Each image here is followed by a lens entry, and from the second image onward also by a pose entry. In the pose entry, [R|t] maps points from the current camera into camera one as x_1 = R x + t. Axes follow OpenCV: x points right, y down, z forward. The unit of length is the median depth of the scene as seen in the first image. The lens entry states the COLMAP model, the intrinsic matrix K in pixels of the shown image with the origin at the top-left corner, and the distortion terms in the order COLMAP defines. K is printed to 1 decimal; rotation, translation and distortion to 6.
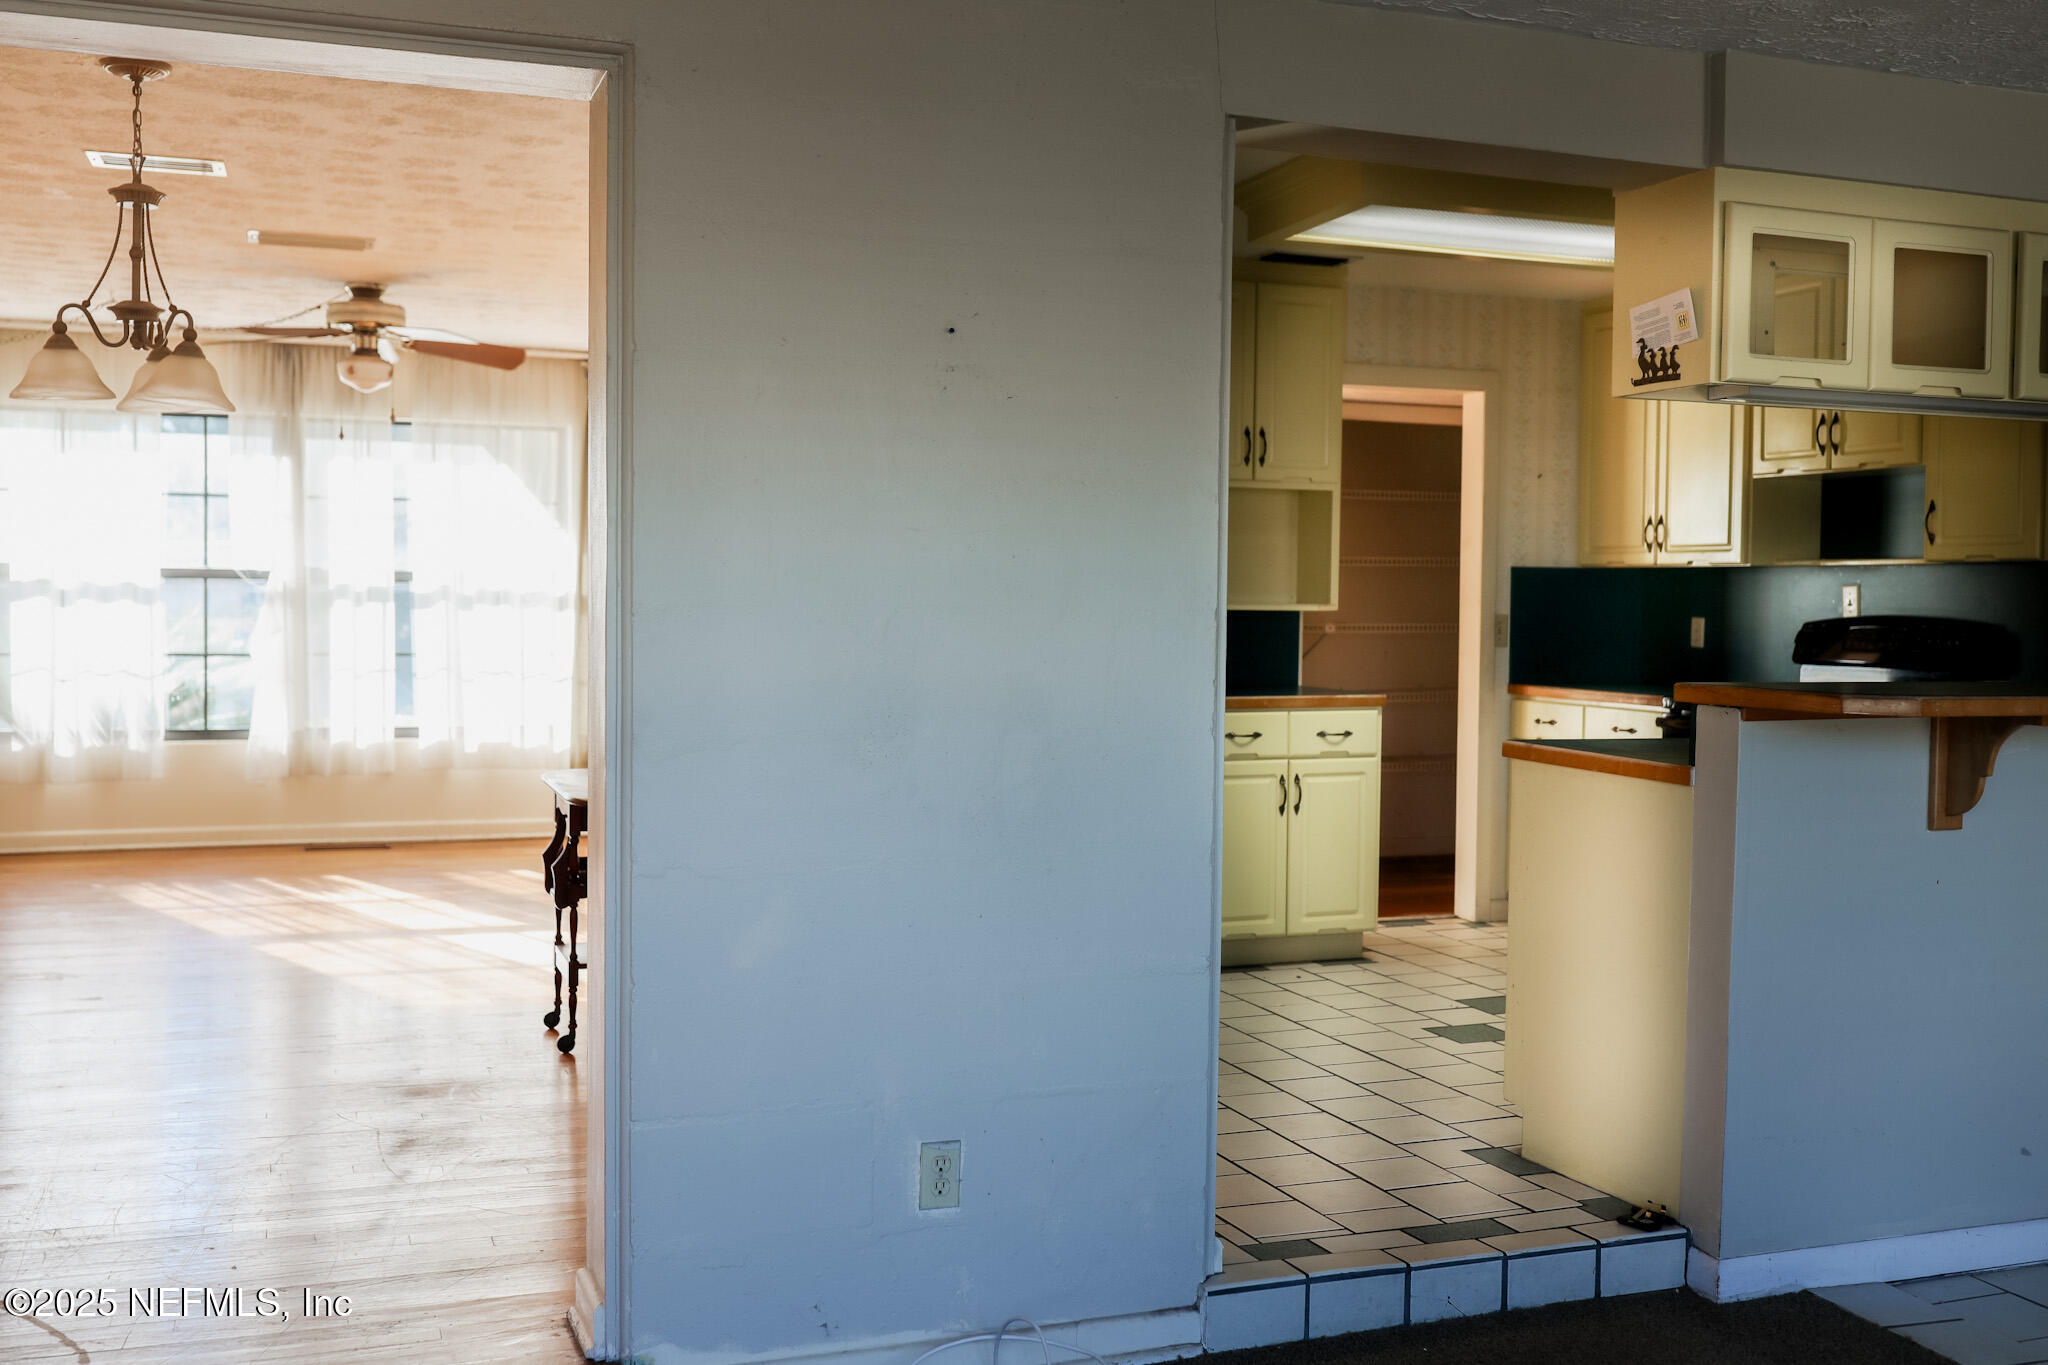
lens RADIAL K [[1968.2, 0, 1024.0], [0, 1968.2, 682.5], [0, 0, 1]] dist [-0.005543, -0.005945]
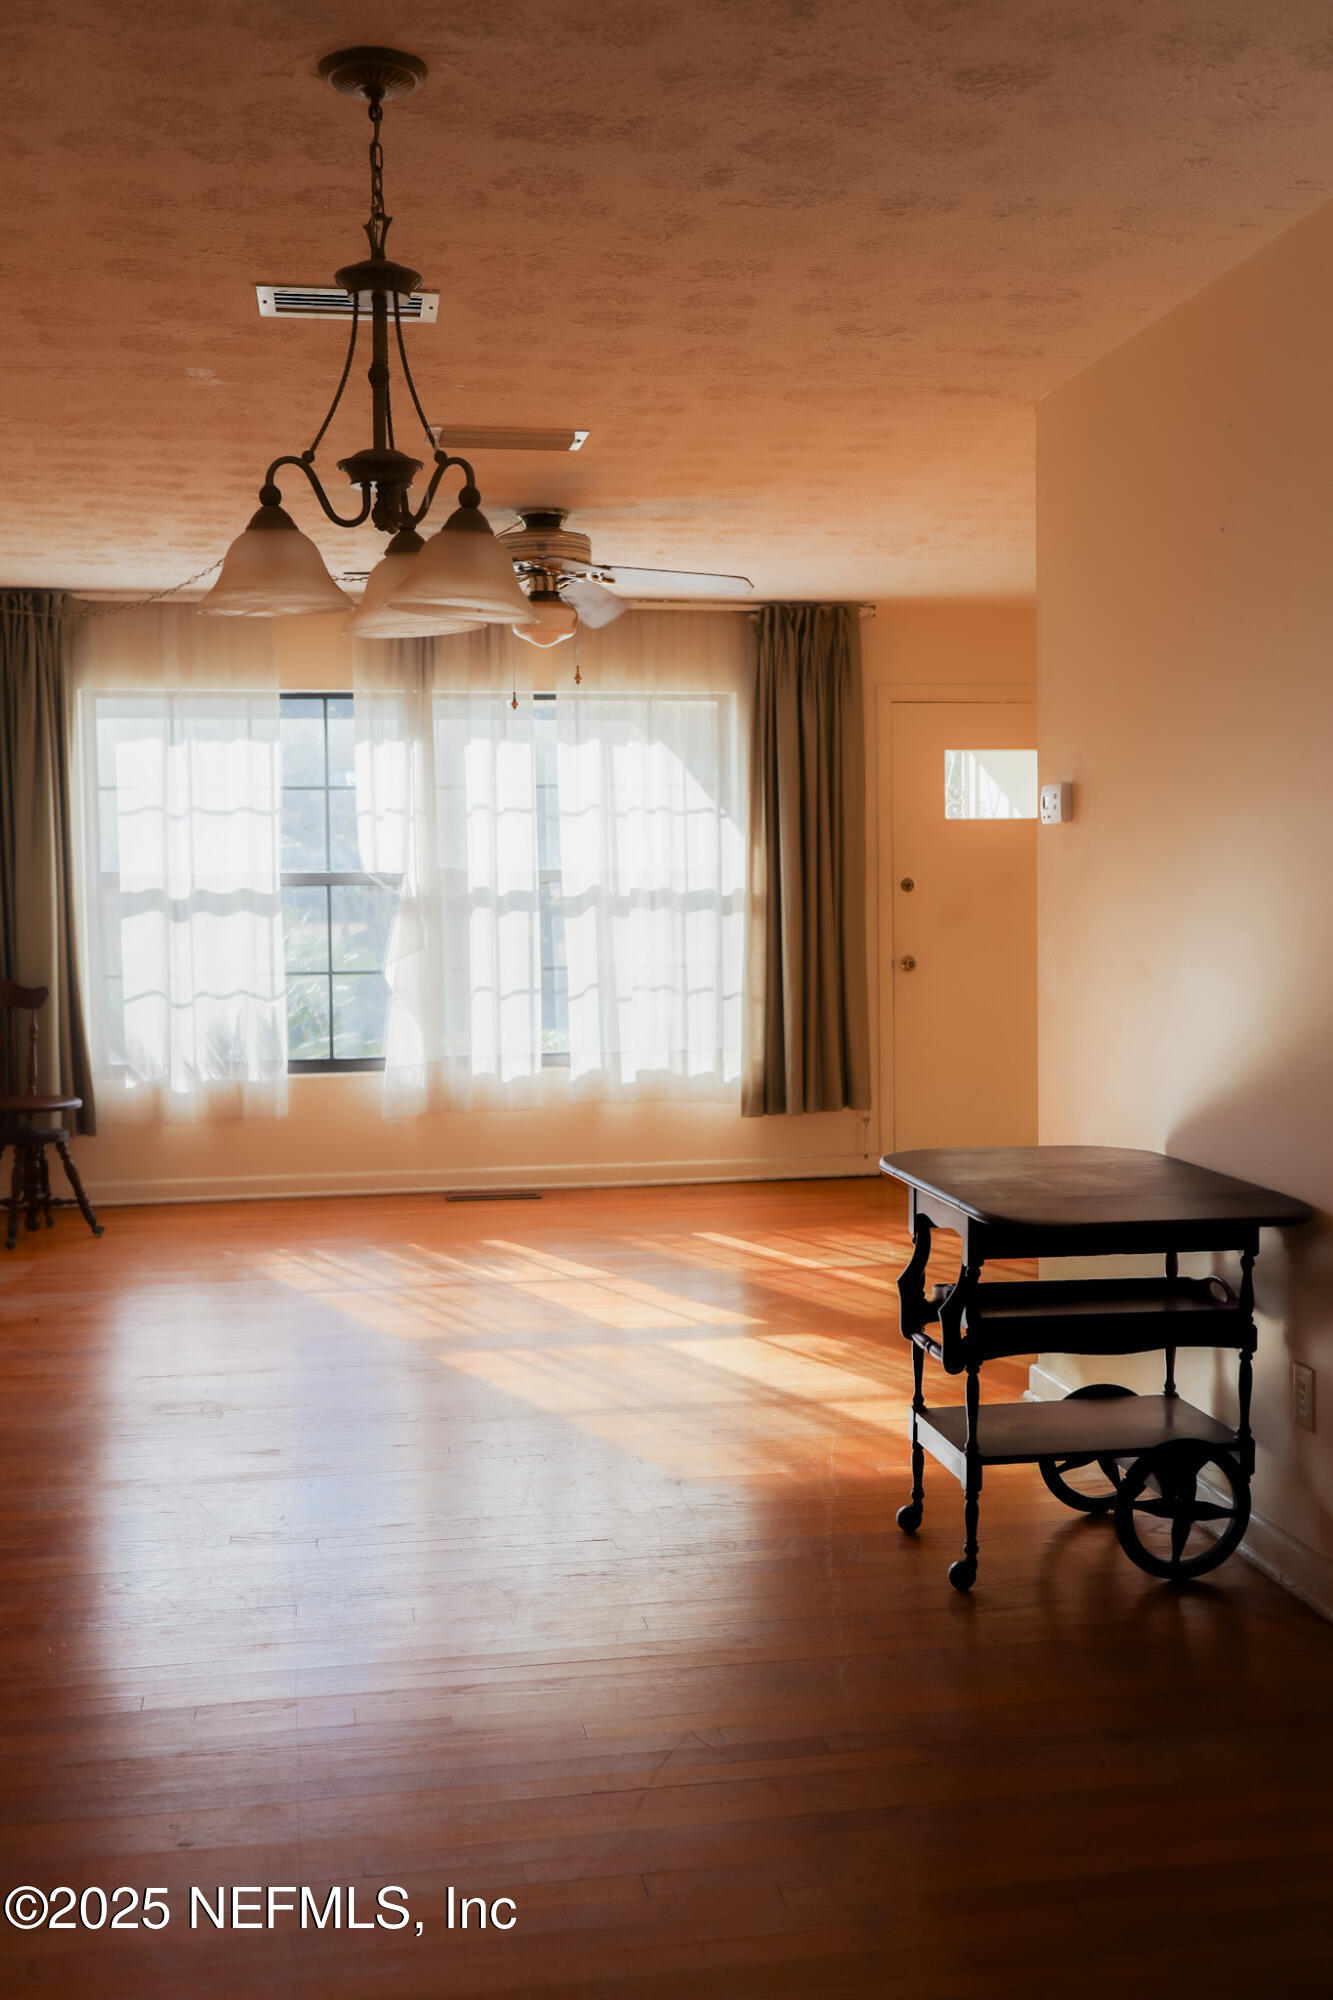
lens RADIAL K [[2108.9, 0, 727.3], [0, 2108.9, 1004.7], [0, 0, 1]] dist [-0.000350, -0.000883]
pose [[0.982951, -0.013675, -0.183358, -0.106597], [0.016080, 0.999803, 0.011634, -0.011730], [0.183163, -0.014384, 0.982977, 0.171653]]
